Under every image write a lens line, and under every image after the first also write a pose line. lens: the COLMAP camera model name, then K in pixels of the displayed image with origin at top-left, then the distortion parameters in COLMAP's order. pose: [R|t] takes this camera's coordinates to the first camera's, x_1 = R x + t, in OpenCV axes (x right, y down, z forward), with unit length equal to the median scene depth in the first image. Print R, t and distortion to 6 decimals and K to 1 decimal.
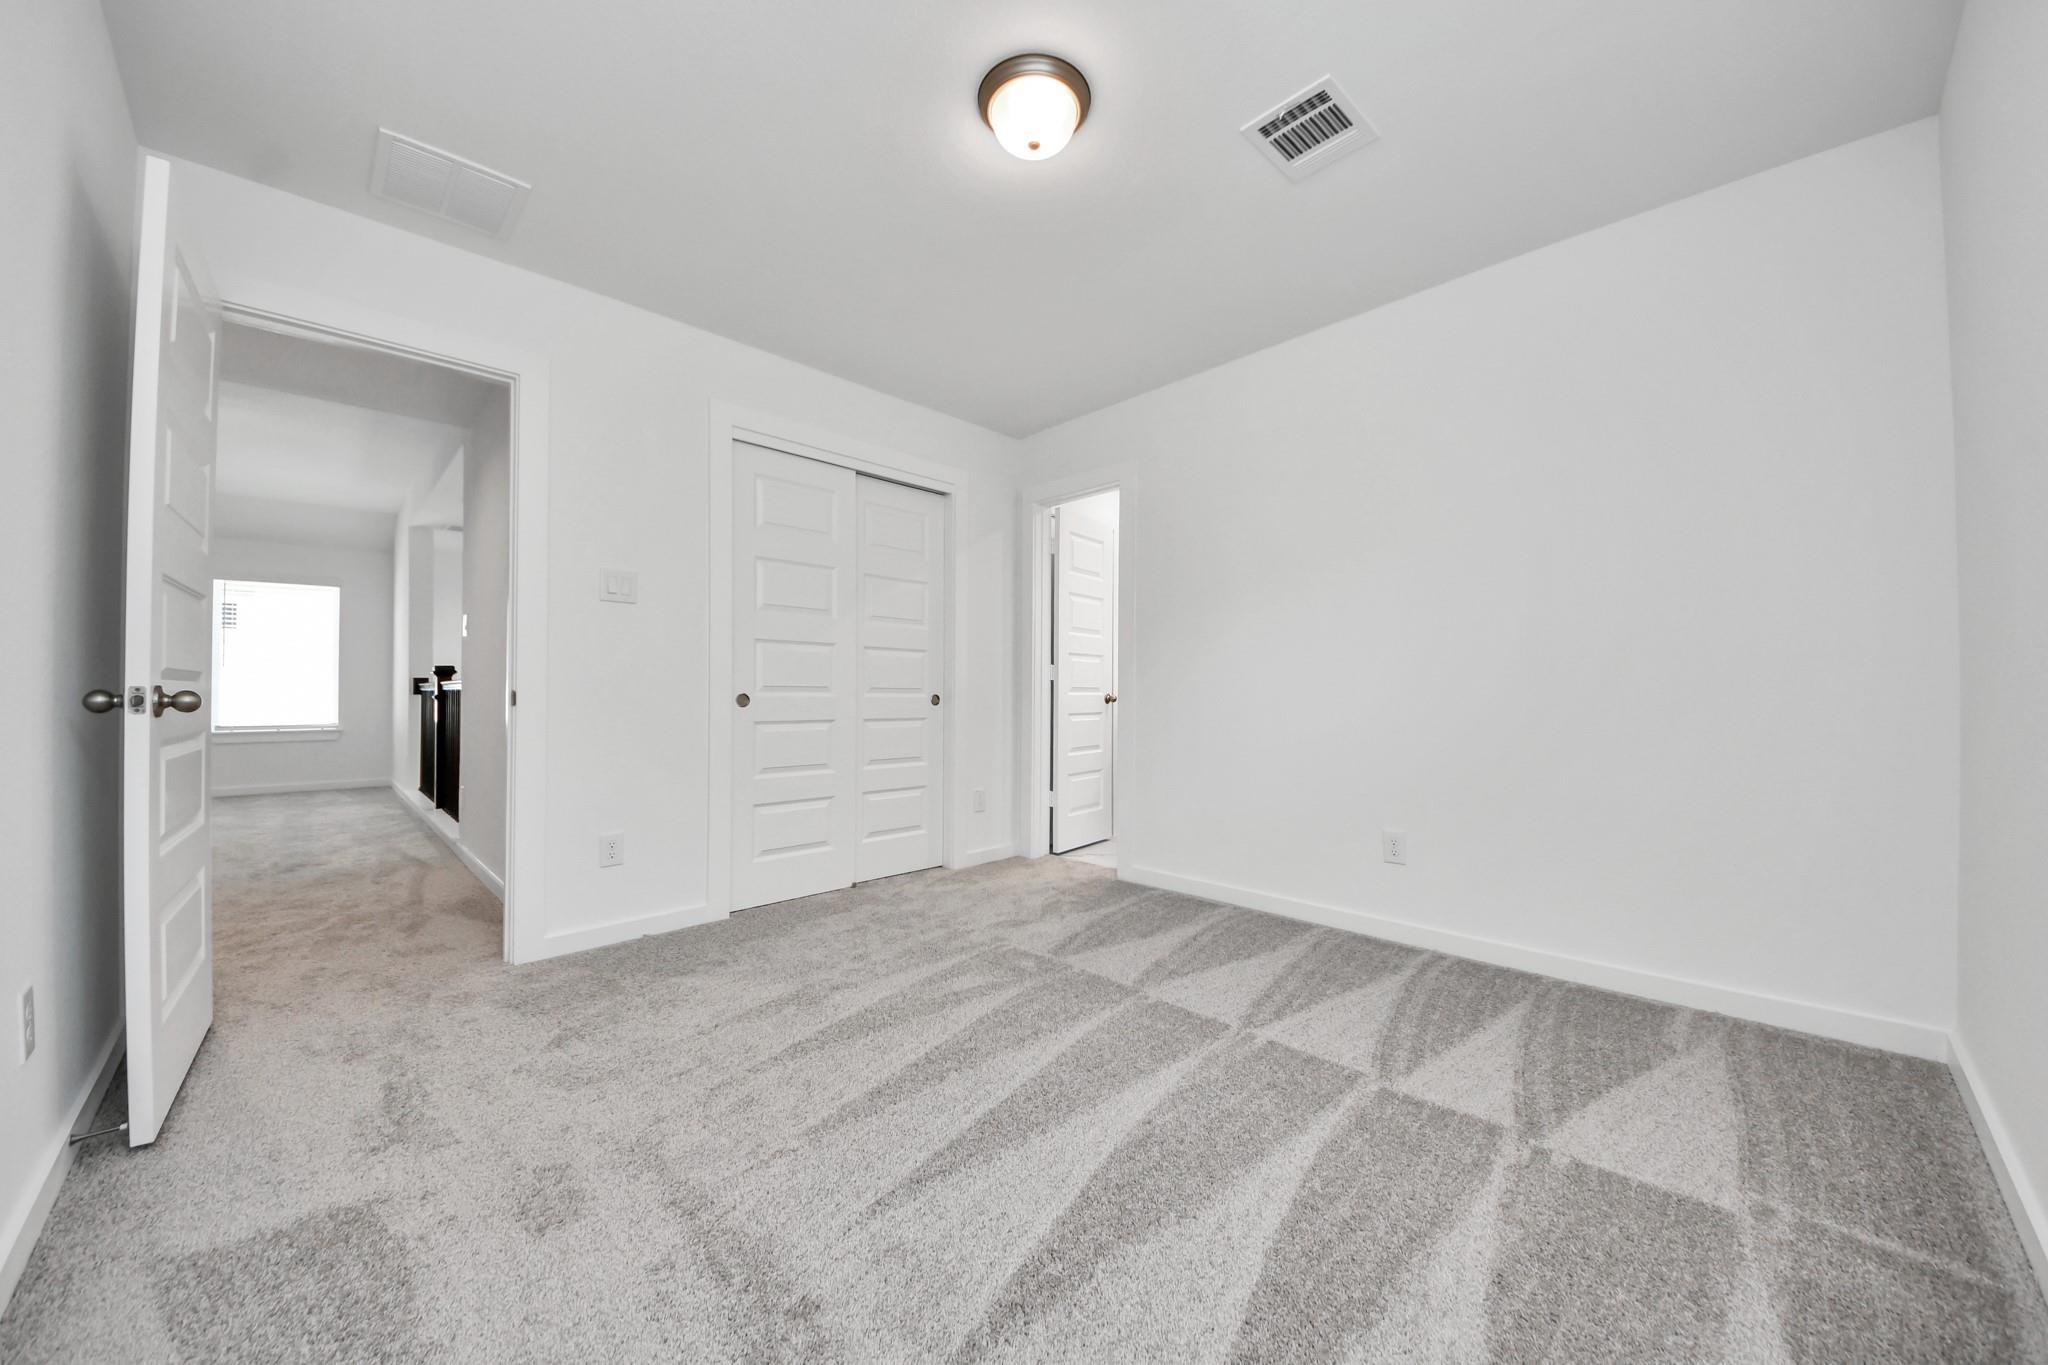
lens RADIAL K [[749.6, 0, 1033.6], [0, 749.6, 697.5], [0, 0, 1]] dist [0.042171, -0.025363]
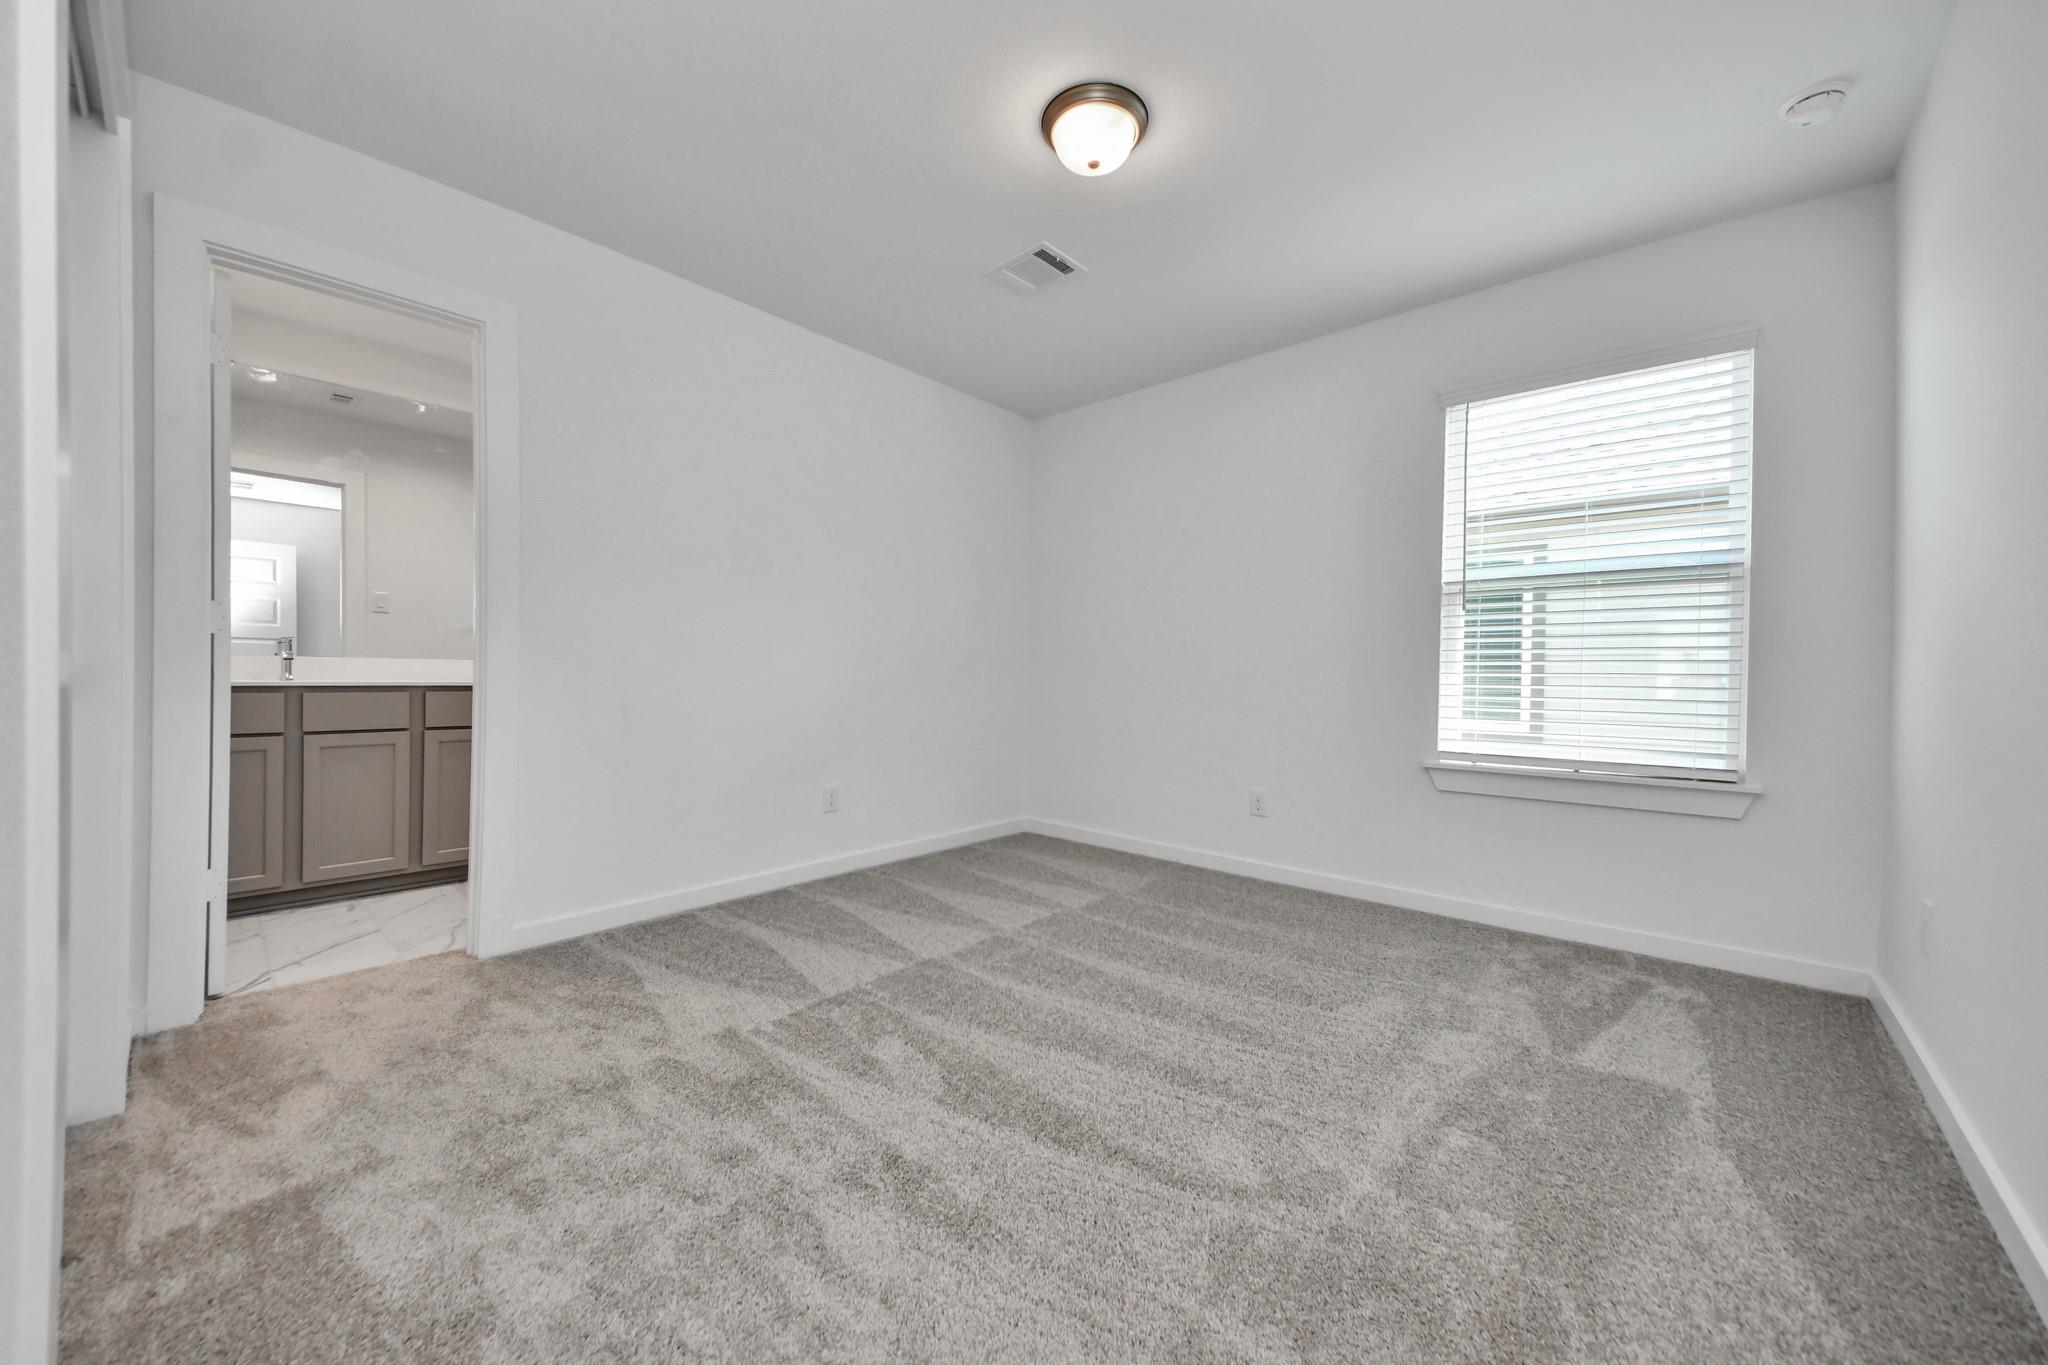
lens RADIAL K [[749.6, 0, 1033.6], [0, 749.6, 697.5], [0, 0, 1]] dist [0.042171, -0.025363]
pose [[-0.072270, -0.044669, 0.996384, -0.766654], [-0.012326, 0.998960, 0.043890, -0.023197], [-0.997309, -0.009110, -0.072745, 0.789384]]
